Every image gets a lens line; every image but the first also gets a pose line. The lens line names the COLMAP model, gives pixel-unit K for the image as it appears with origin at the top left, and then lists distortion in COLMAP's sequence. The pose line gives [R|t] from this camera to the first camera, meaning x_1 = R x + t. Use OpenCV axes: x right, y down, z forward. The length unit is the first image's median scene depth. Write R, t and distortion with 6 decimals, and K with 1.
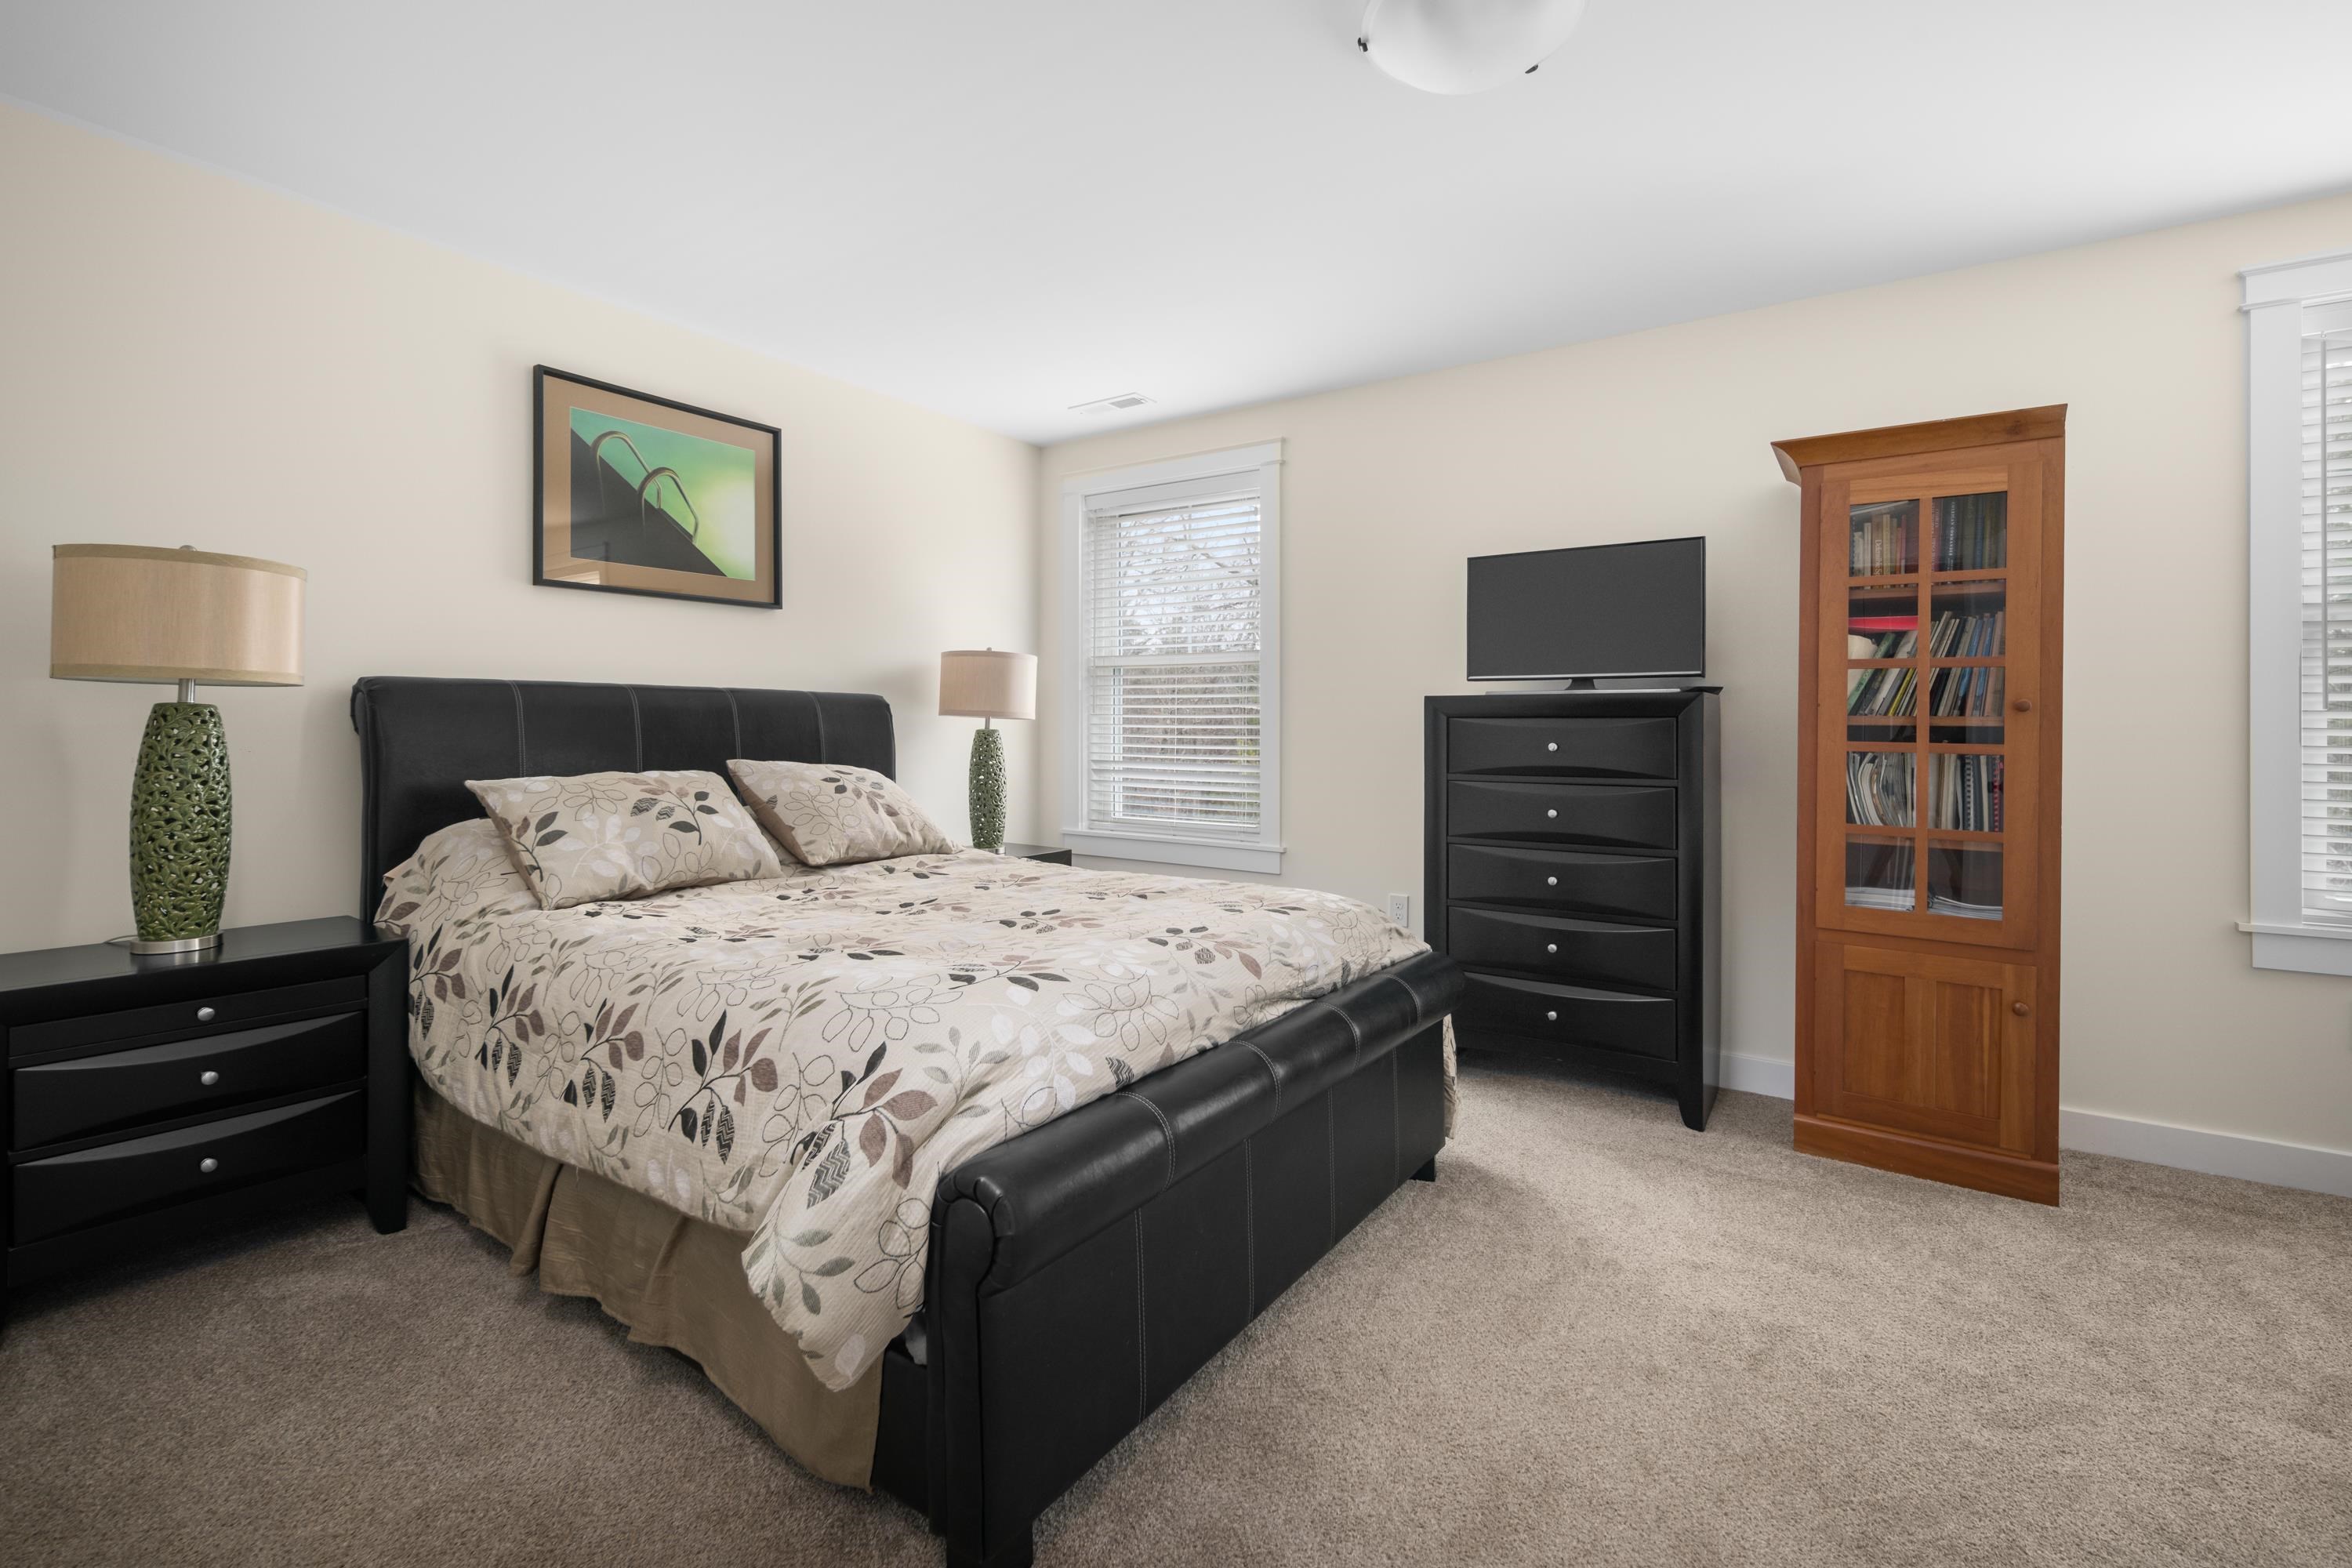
lens RADIAL K [[1059.2, 0, 1210.6], [0, 1059.2, 737.4], [0, 0, 1]] dist [-0.001440, -0.014031]
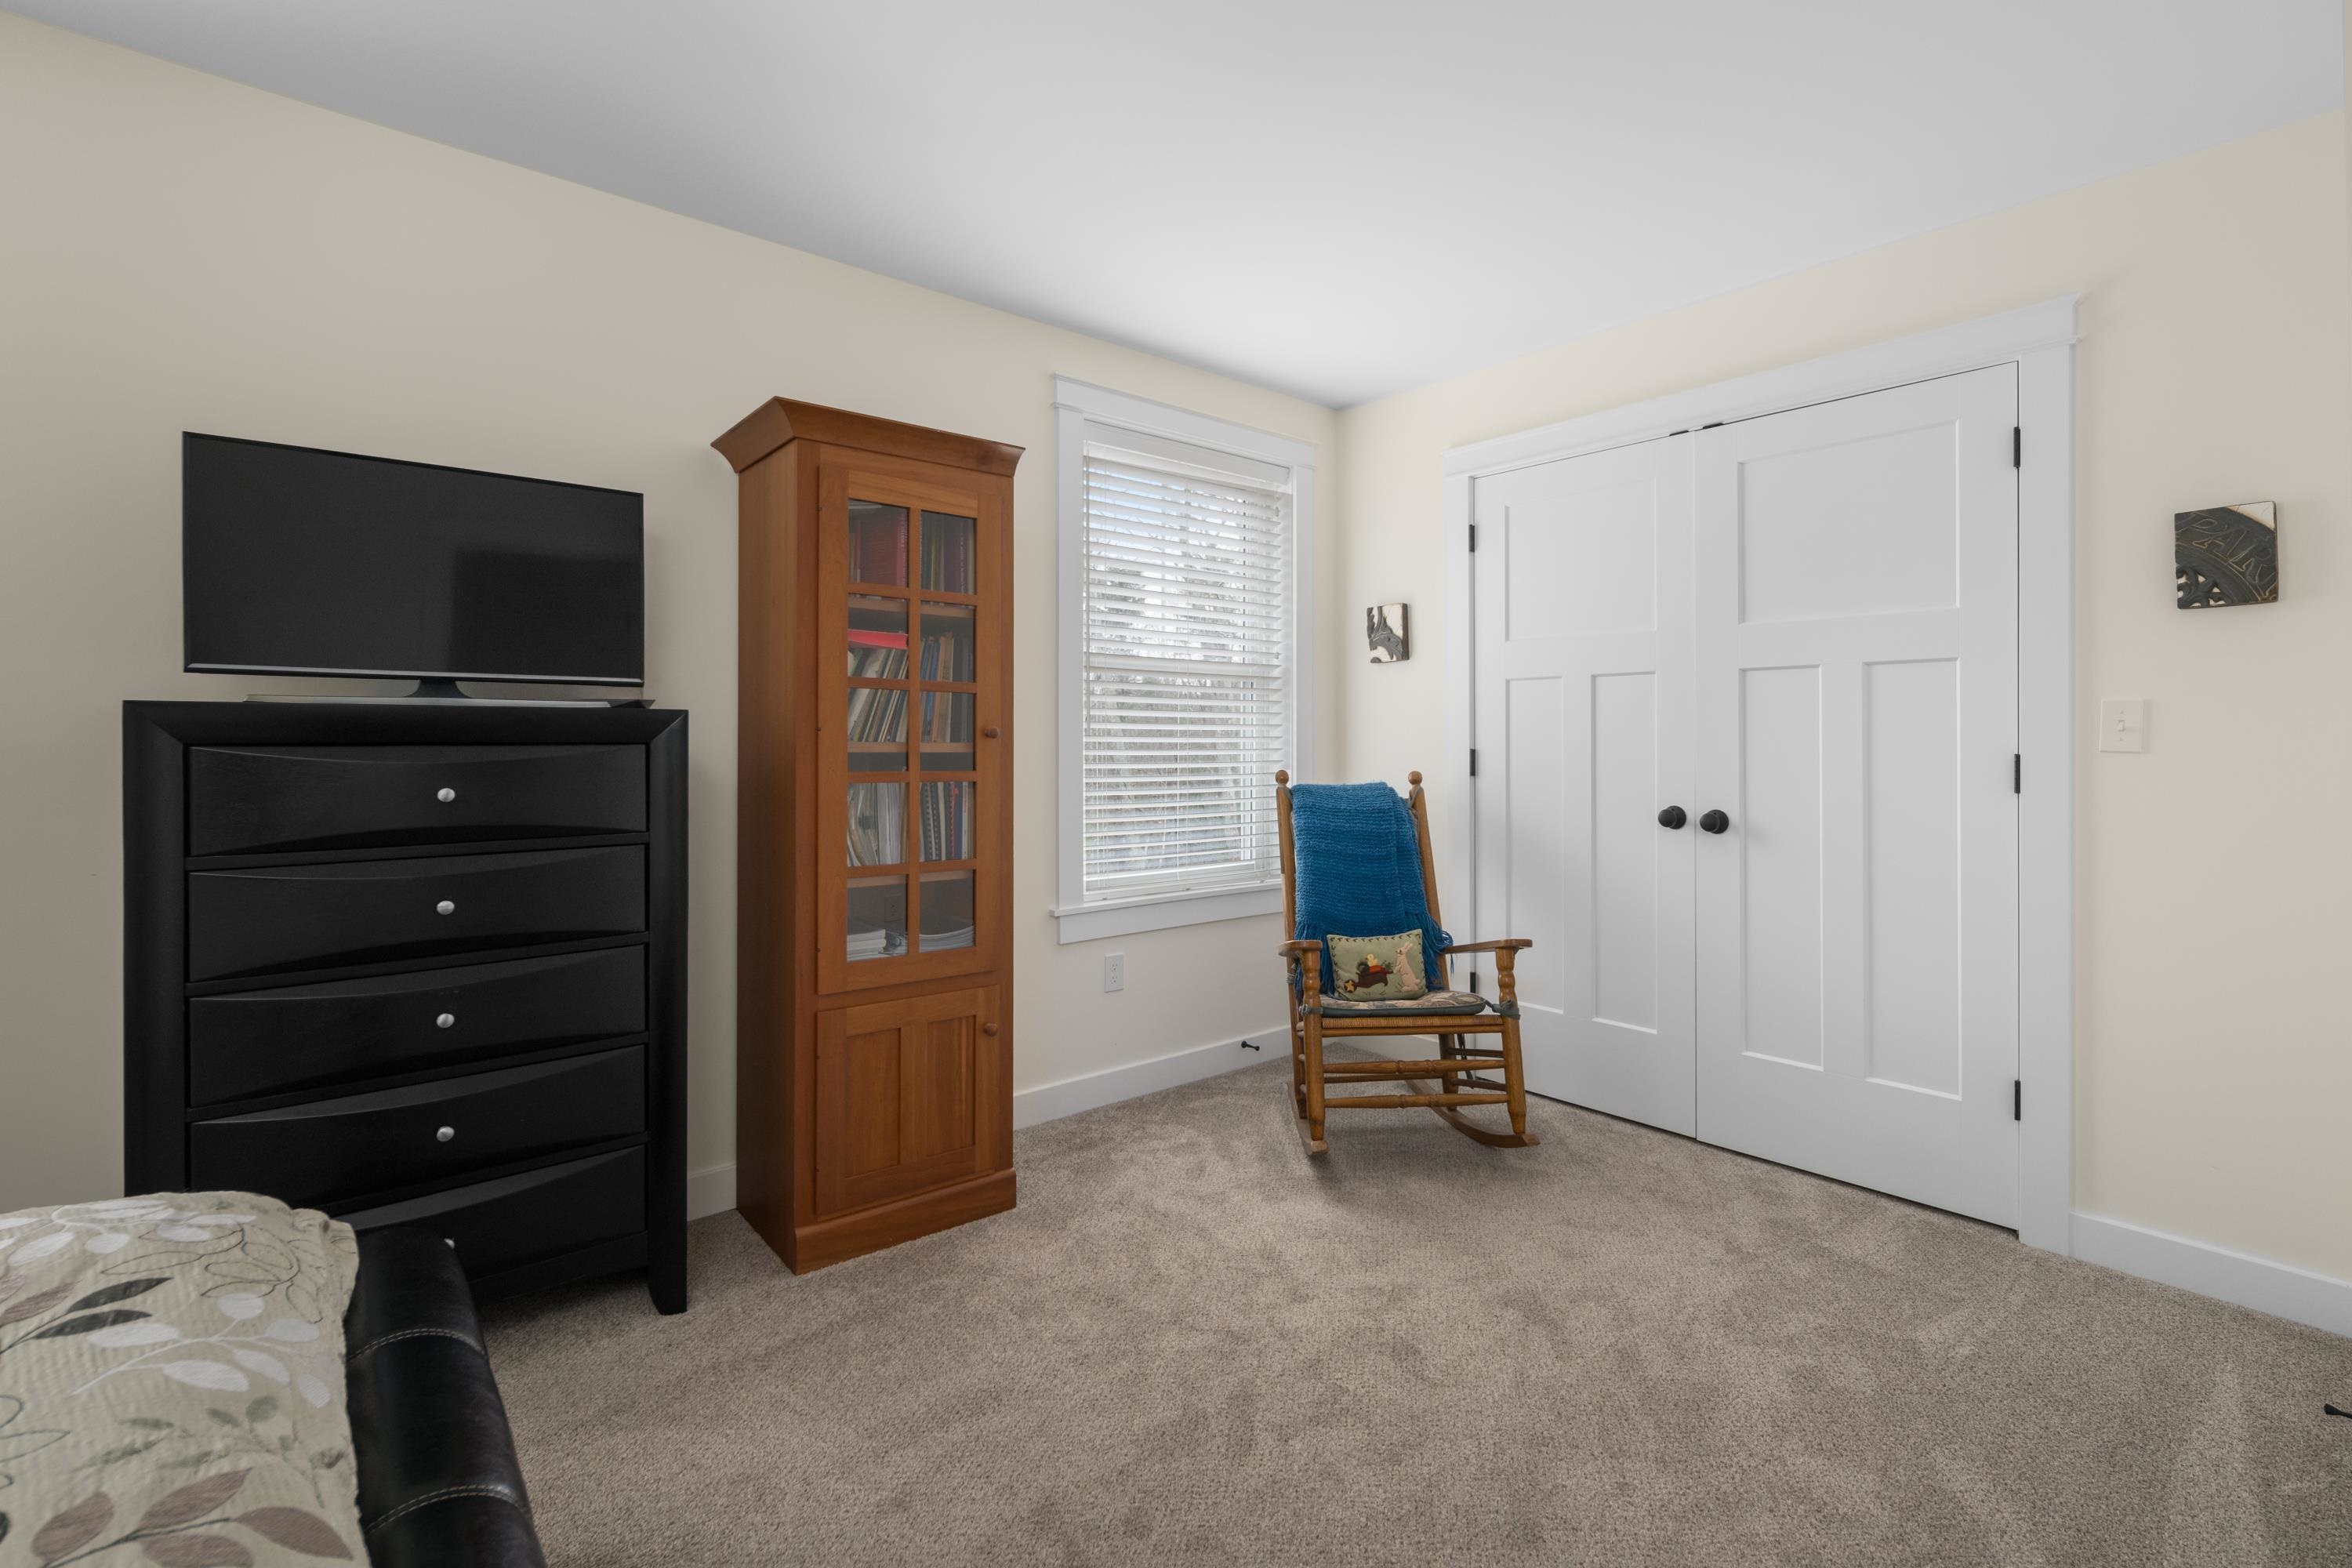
lens RADIAL K [[1059.2, 0, 1210.6], [0, 1059.2, 737.4], [0, 0, 1]] dist [-0.001440, -0.014031]
pose [[0.256794, -0.006939, 0.966441, -0.156330], [0.005018, 0.999970, 0.005846, -0.028205], [-0.966453, 0.003348, 0.256821, 0.496248]]
